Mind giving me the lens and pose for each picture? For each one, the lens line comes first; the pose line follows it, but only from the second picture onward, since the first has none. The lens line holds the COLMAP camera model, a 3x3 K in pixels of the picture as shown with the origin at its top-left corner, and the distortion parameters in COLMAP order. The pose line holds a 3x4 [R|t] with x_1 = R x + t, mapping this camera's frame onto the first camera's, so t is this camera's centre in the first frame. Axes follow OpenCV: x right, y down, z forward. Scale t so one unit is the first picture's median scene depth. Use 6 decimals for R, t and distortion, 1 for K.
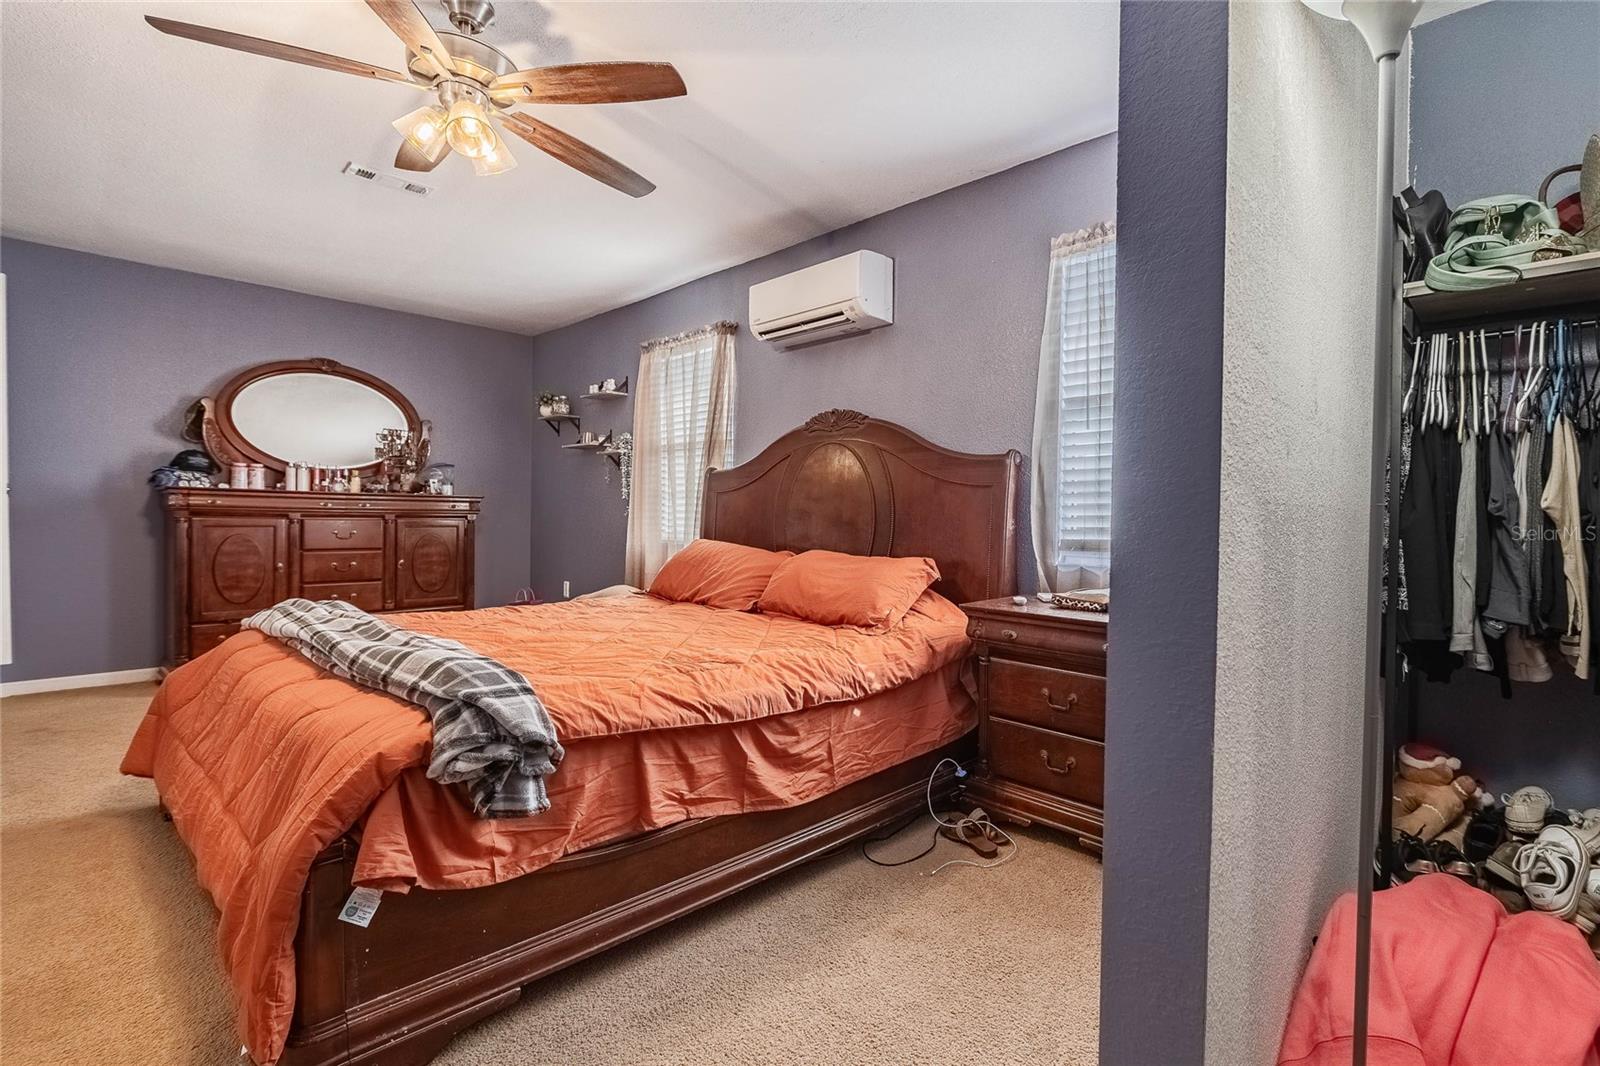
lens RADIAL K [[662.7, 0, 802.8], [0, 662.7, 521.9], [0, 0, 1]] dist [-0.001970, -0.000169]
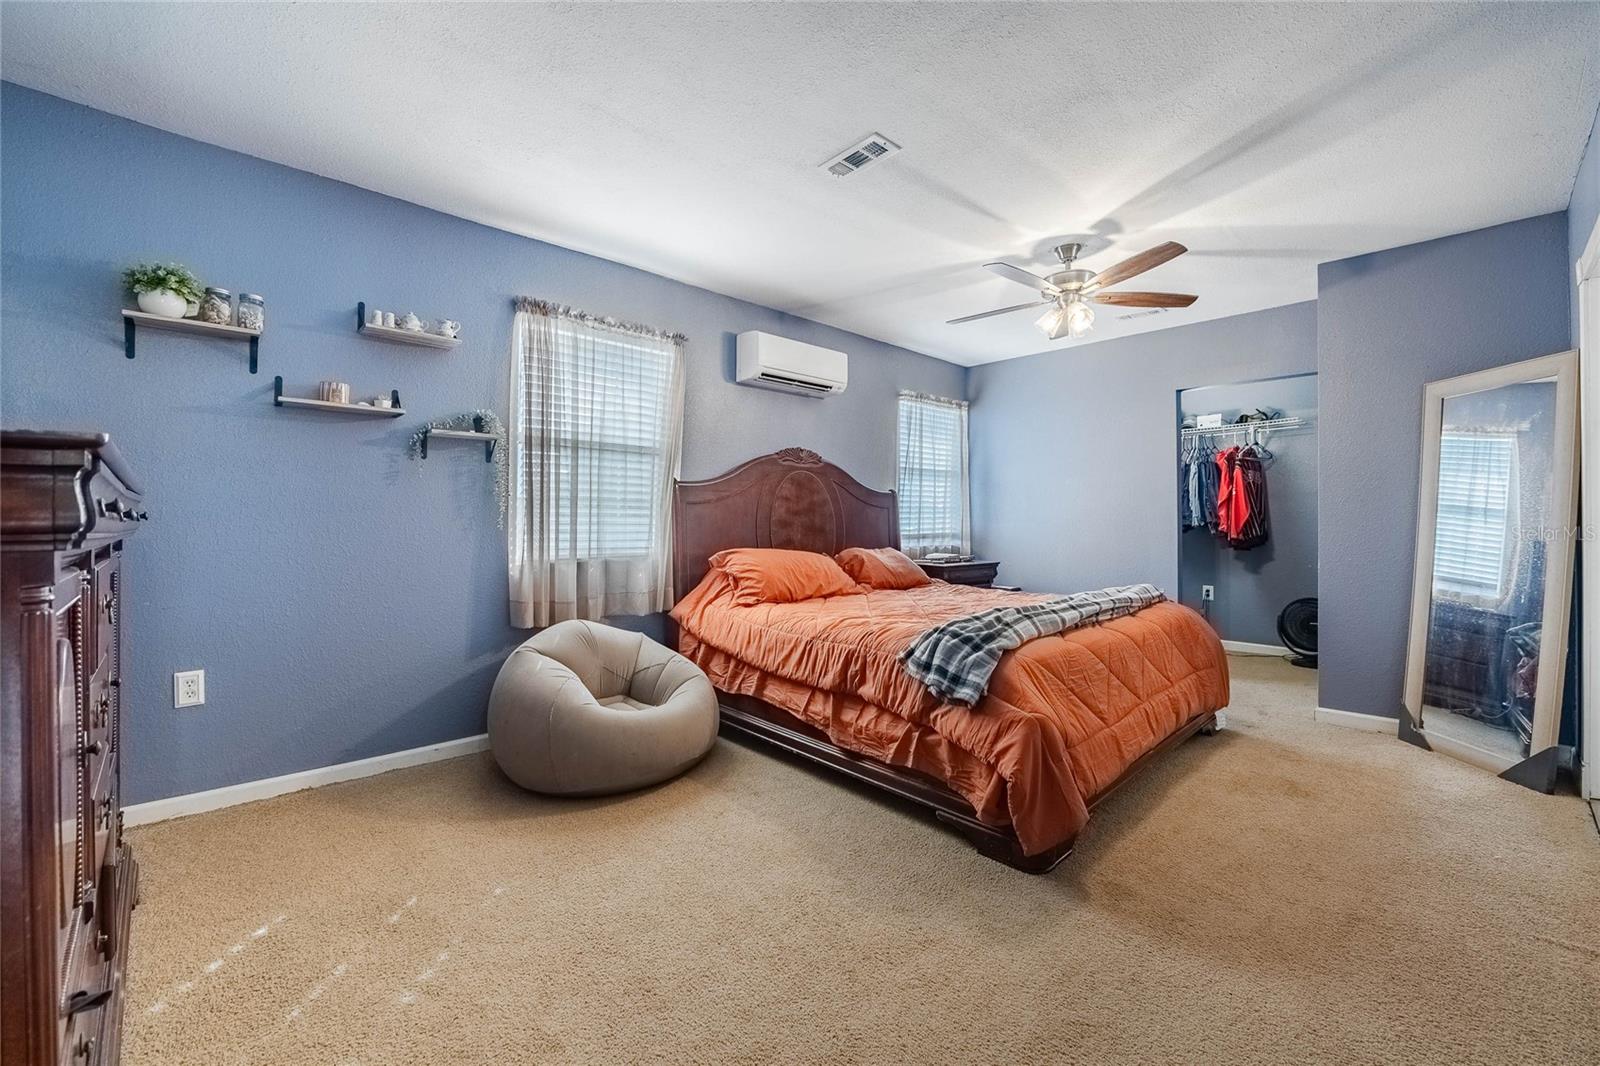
lens RADIAL K [[662.7, 0, 802.8], [0, 662.7, 521.9], [0, 0, 1]] dist [-0.001970, -0.000169]
pose [[0.080587, -0.013907, 0.996651, -1.138533], [0.018710, 0.999748, 0.012437, -0.026989], [-0.996572, 0.017646, 0.080827, 0.760991]]
